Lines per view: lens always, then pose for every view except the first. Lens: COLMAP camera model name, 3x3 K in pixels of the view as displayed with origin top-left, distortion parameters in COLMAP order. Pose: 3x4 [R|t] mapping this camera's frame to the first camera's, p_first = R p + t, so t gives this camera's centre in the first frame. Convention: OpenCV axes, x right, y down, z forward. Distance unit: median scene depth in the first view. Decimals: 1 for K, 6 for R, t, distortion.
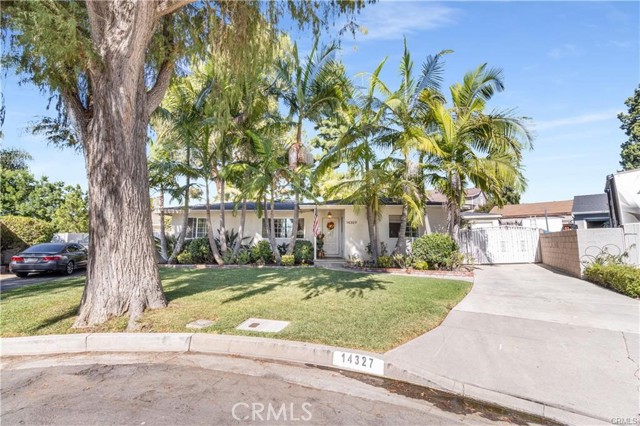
lens RADIAL K [[295.3, 0, 321.3], [0, 295.3, 209.2], [0, 0, 1]] dist [0.002356, 0.000287]
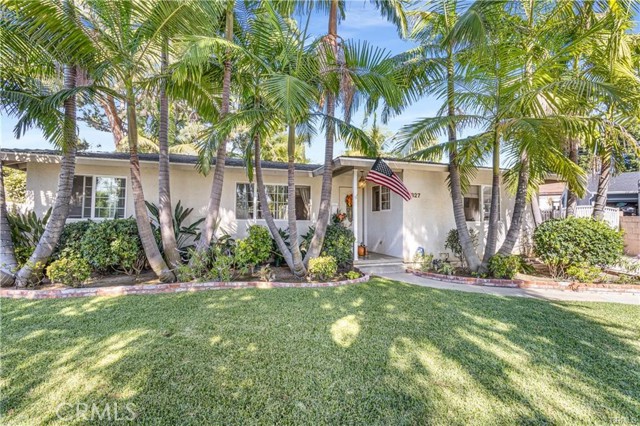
lens RADIAL K [[295.3, 0, 321.3], [0, 295.3, 209.2], [0, 0, 1]] dist [0.002356, 0.000287]
pose [[0.955256, 0.014617, 0.295419, -0.240098], [-0.036788, 0.996894, 0.069632, 0.040001], [-0.293483, -0.077384, 0.952827, 0.497251]]
